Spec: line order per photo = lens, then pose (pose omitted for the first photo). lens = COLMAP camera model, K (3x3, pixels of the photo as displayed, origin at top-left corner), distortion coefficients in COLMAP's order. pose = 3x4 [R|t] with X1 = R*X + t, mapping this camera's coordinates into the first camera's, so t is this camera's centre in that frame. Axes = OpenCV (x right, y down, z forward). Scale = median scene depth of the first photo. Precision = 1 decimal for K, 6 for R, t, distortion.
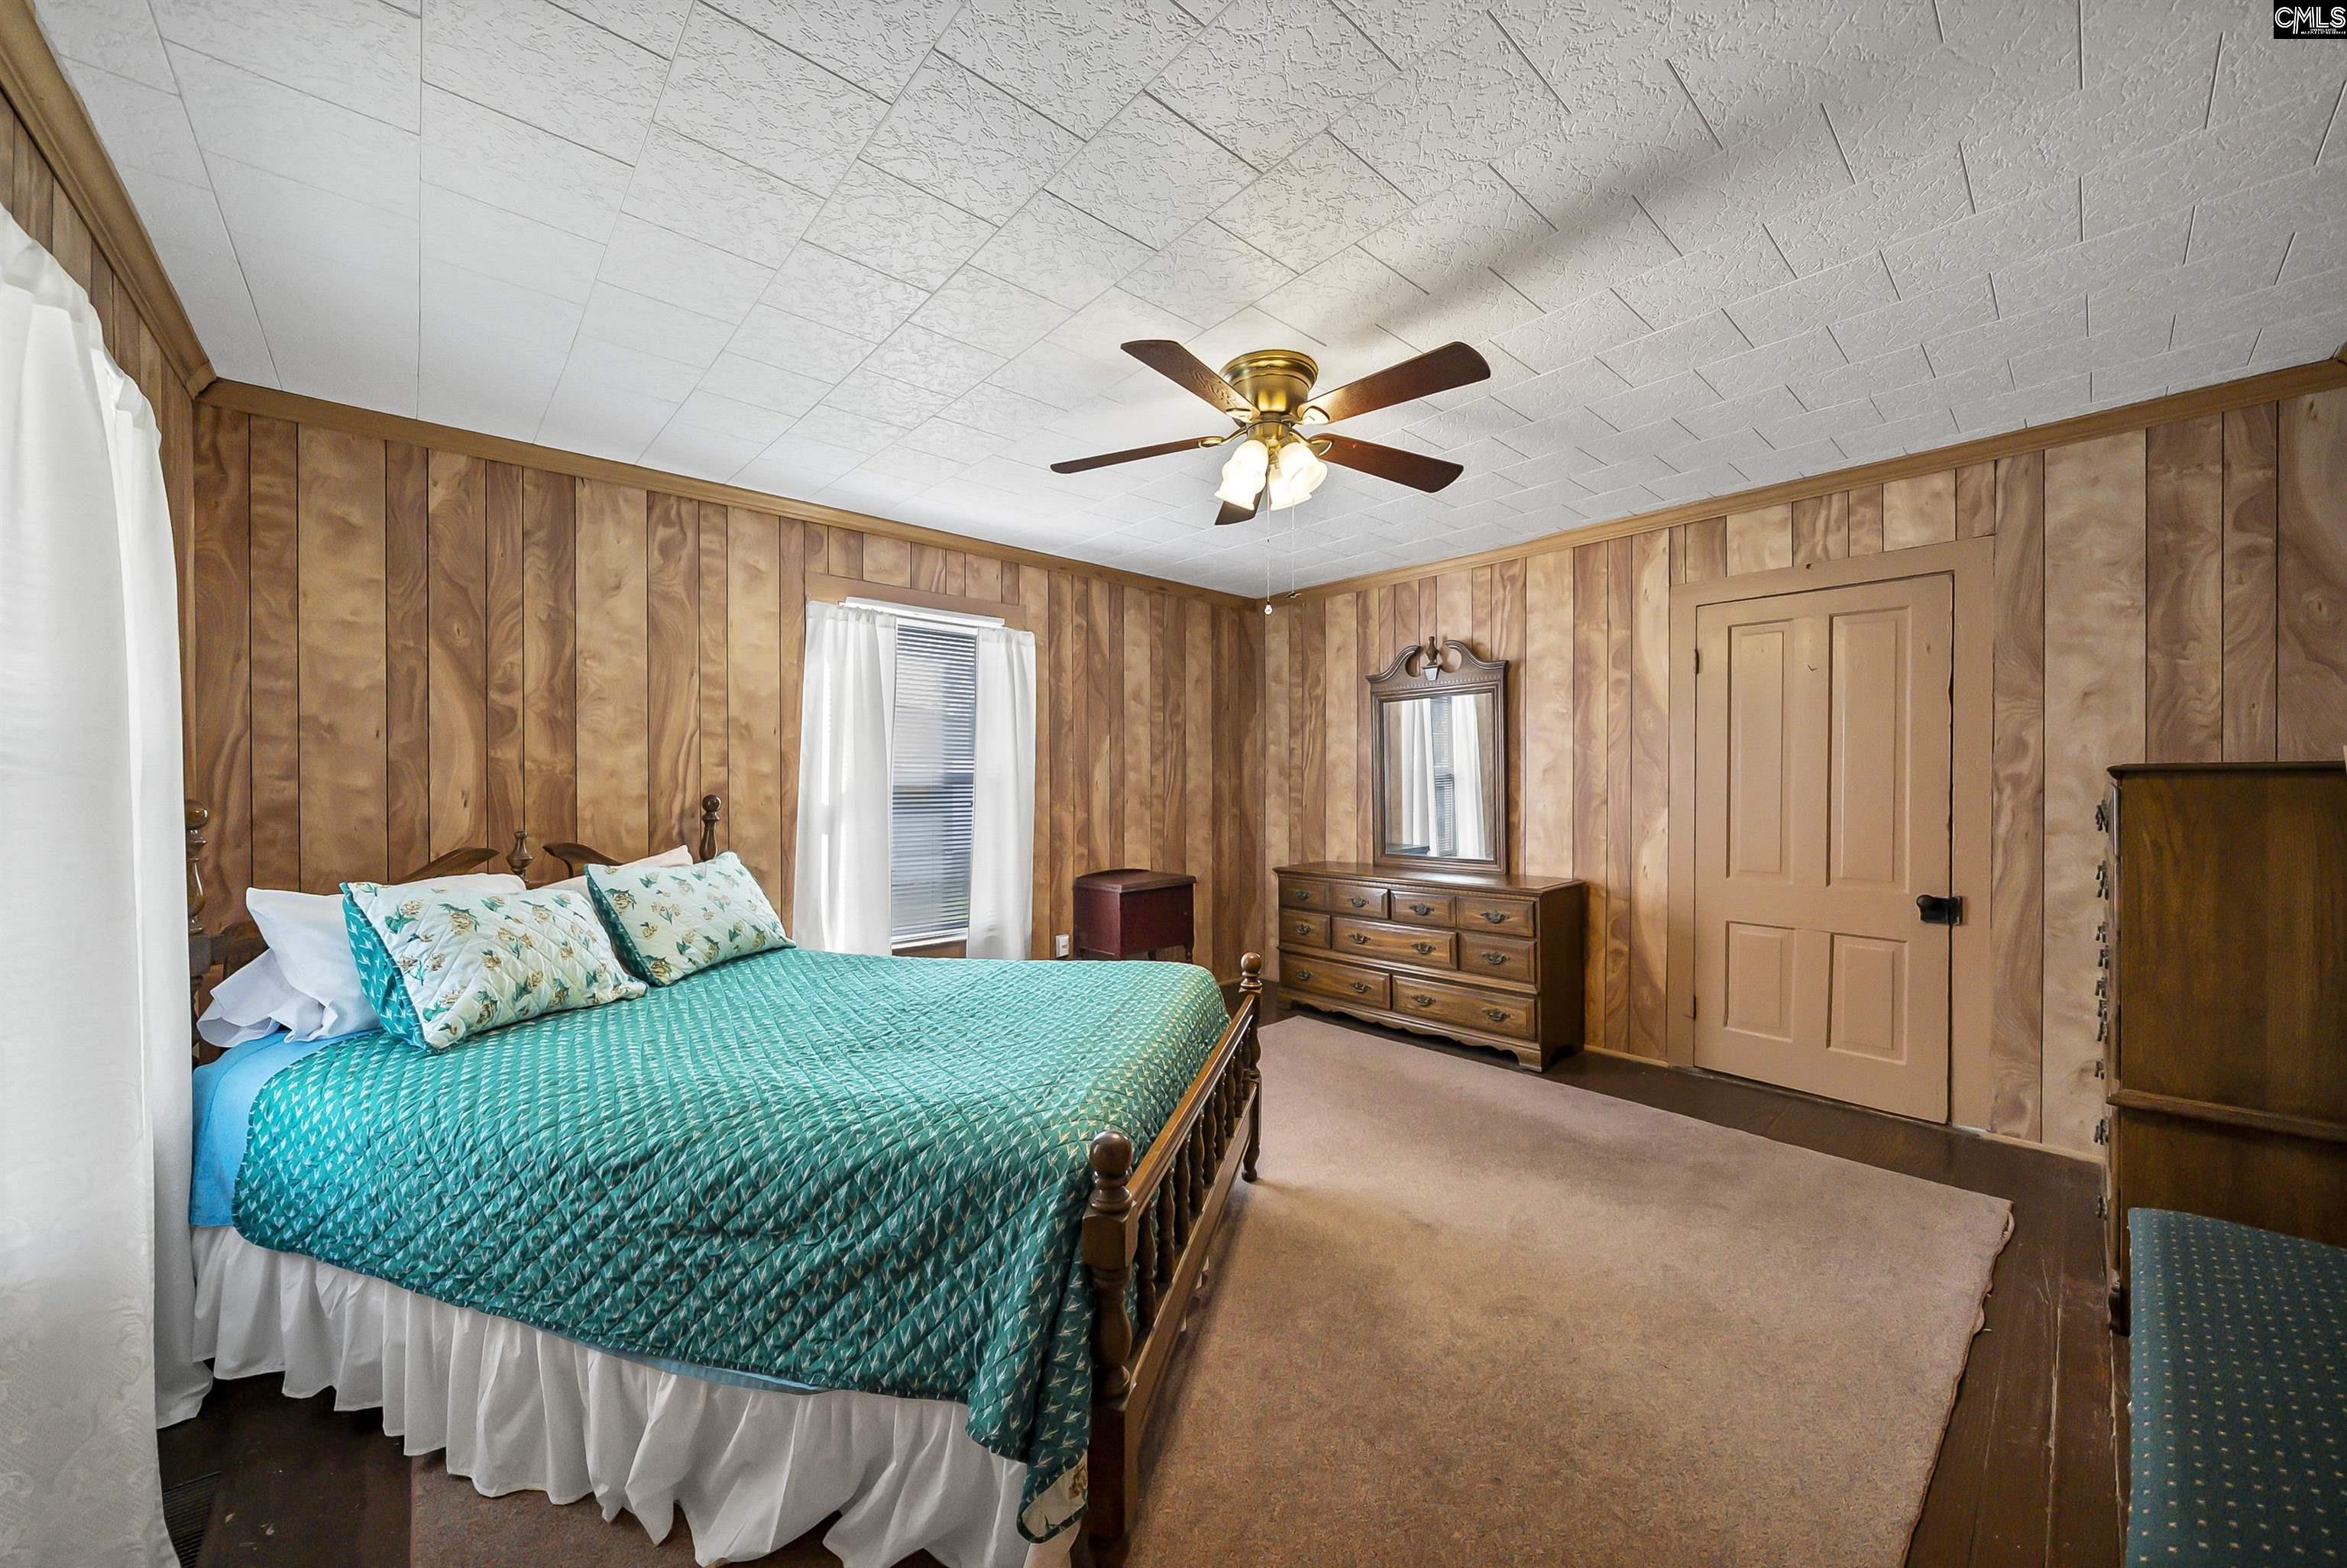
lens RADIAL K [[838.9, 0, 1173.5], [0, 838.9, 784.0], [0, 0, 1]] dist [-0.000313, 0.000014]
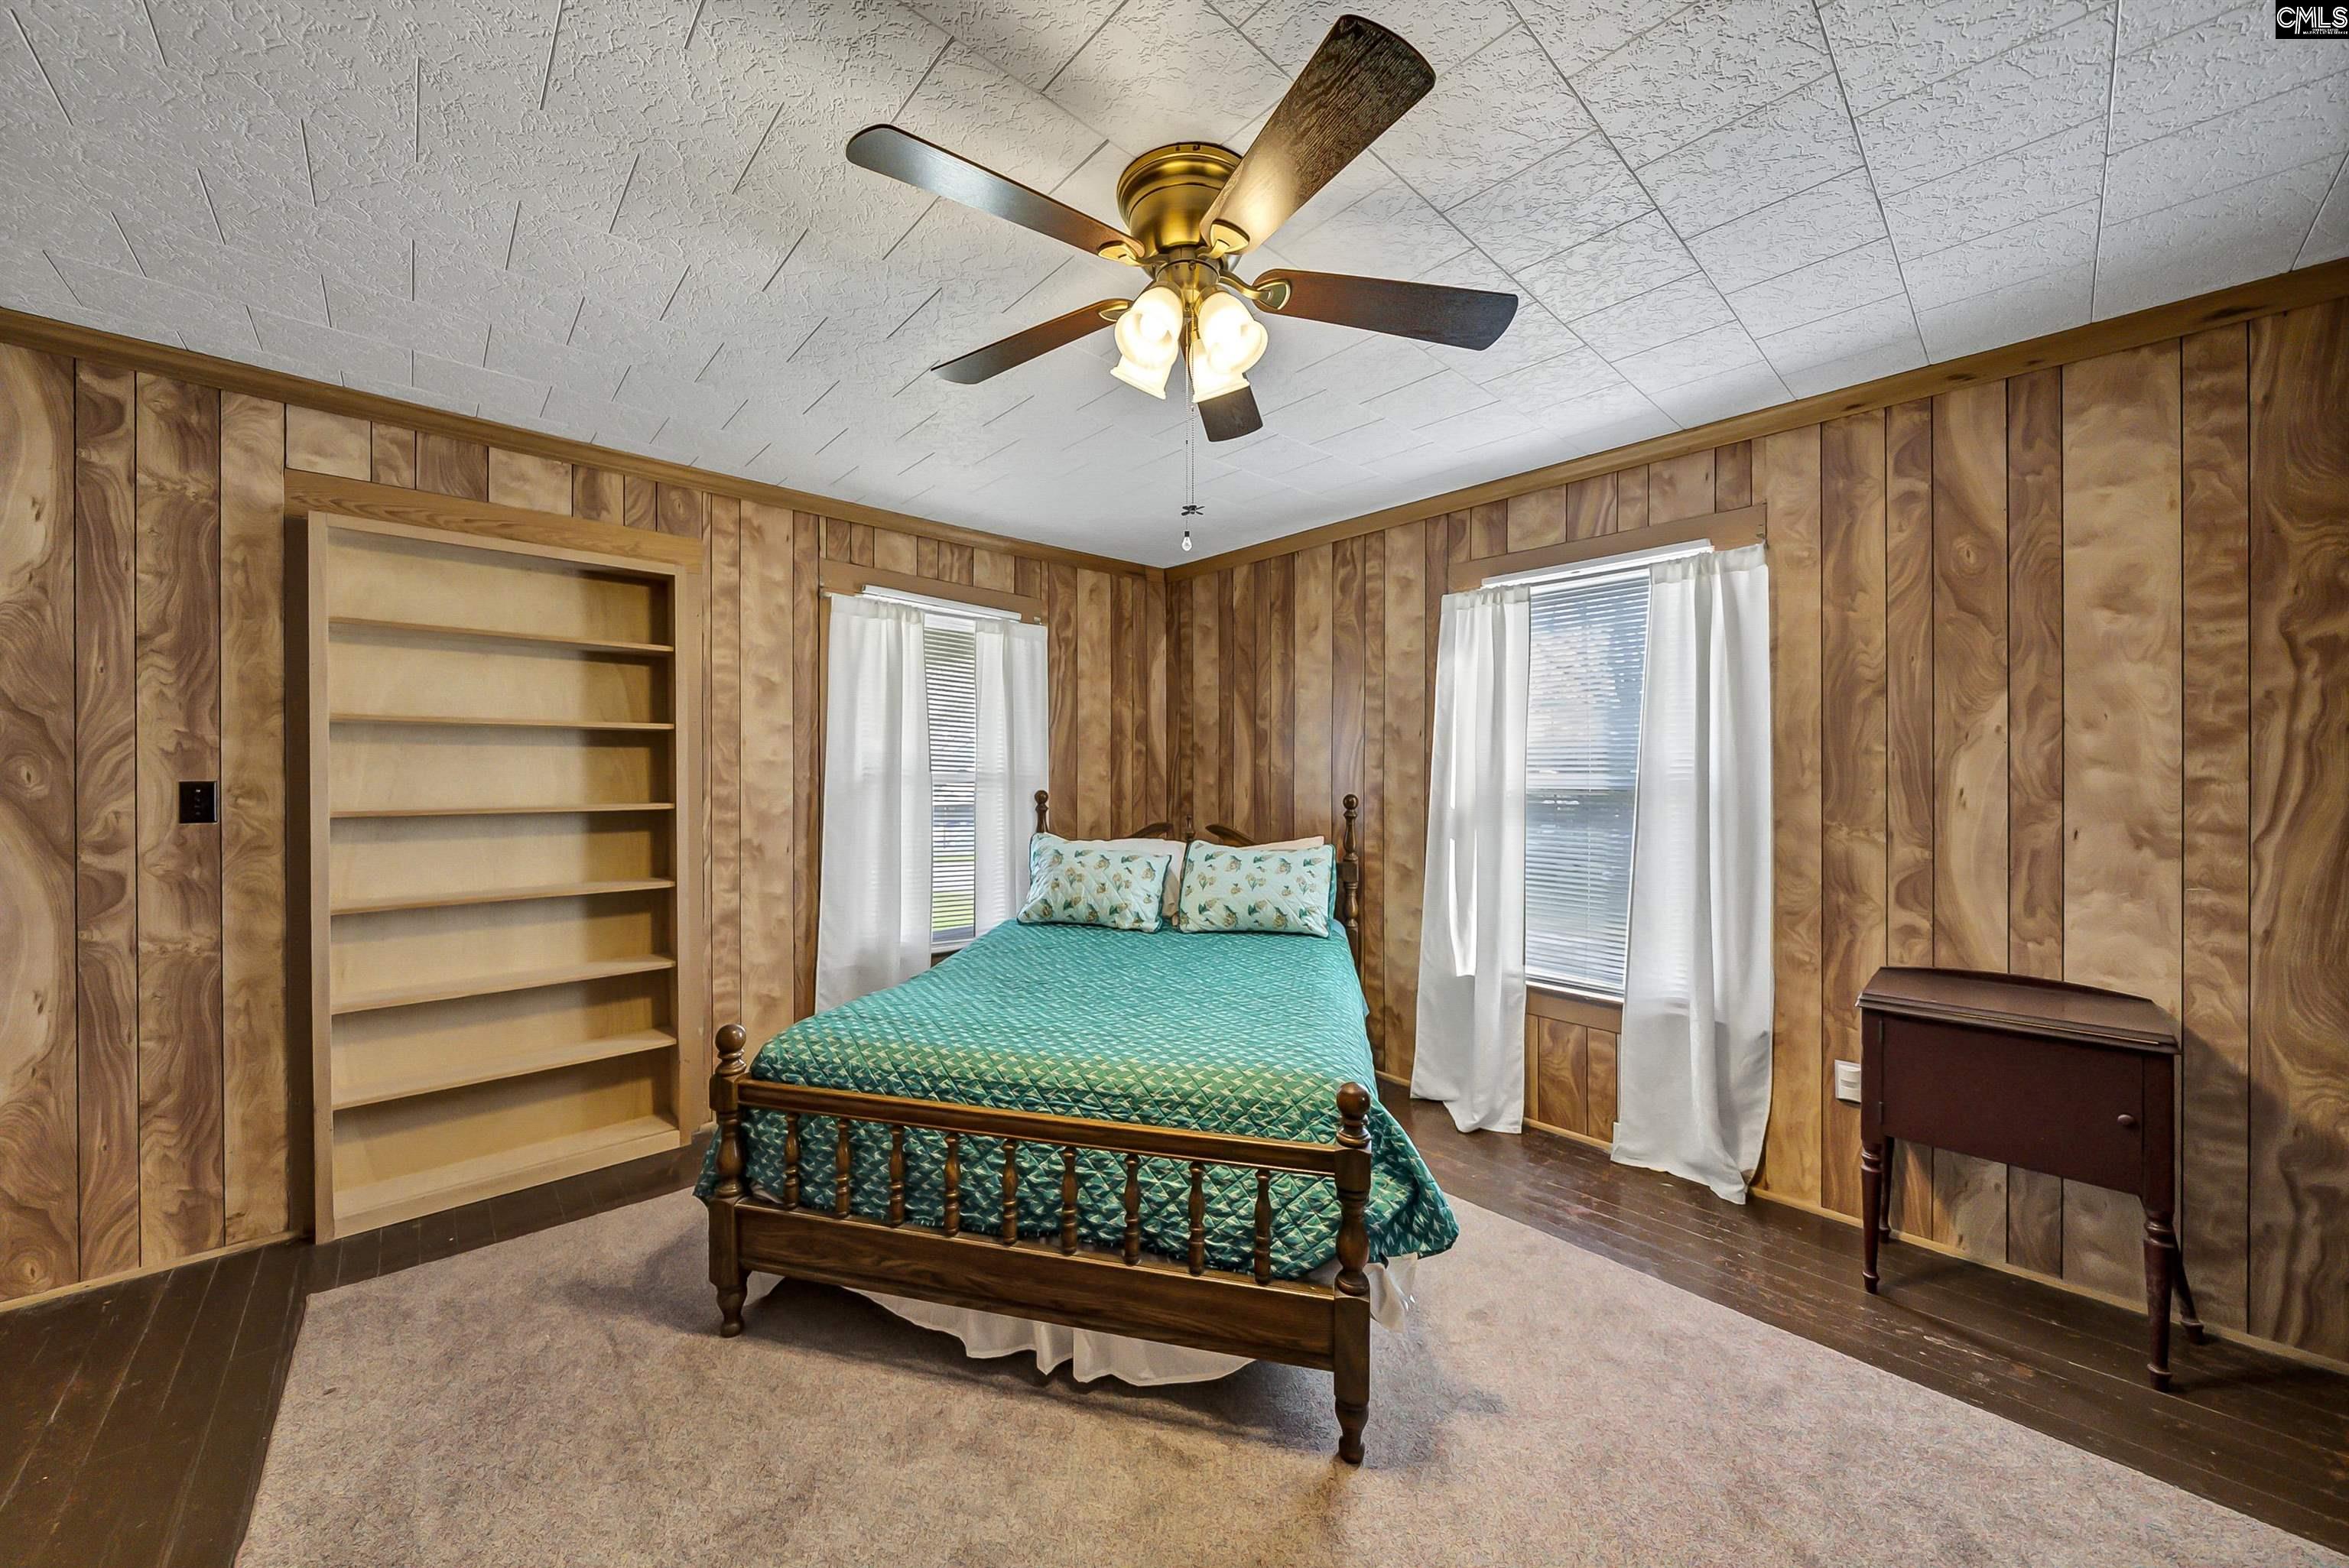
lens RADIAL K [[839.6, 0, 1174.5], [0, 839.6, 784.0], [0, 0, 1]] dist [-0.000313, 0.000014]
pose [[0.019542, 0.009313, -0.999766, 0.560026], [-0.008955, 0.999918, 0.009140, -0.009299], [0.999769, 0.008775, 0.019624, 0.717816]]
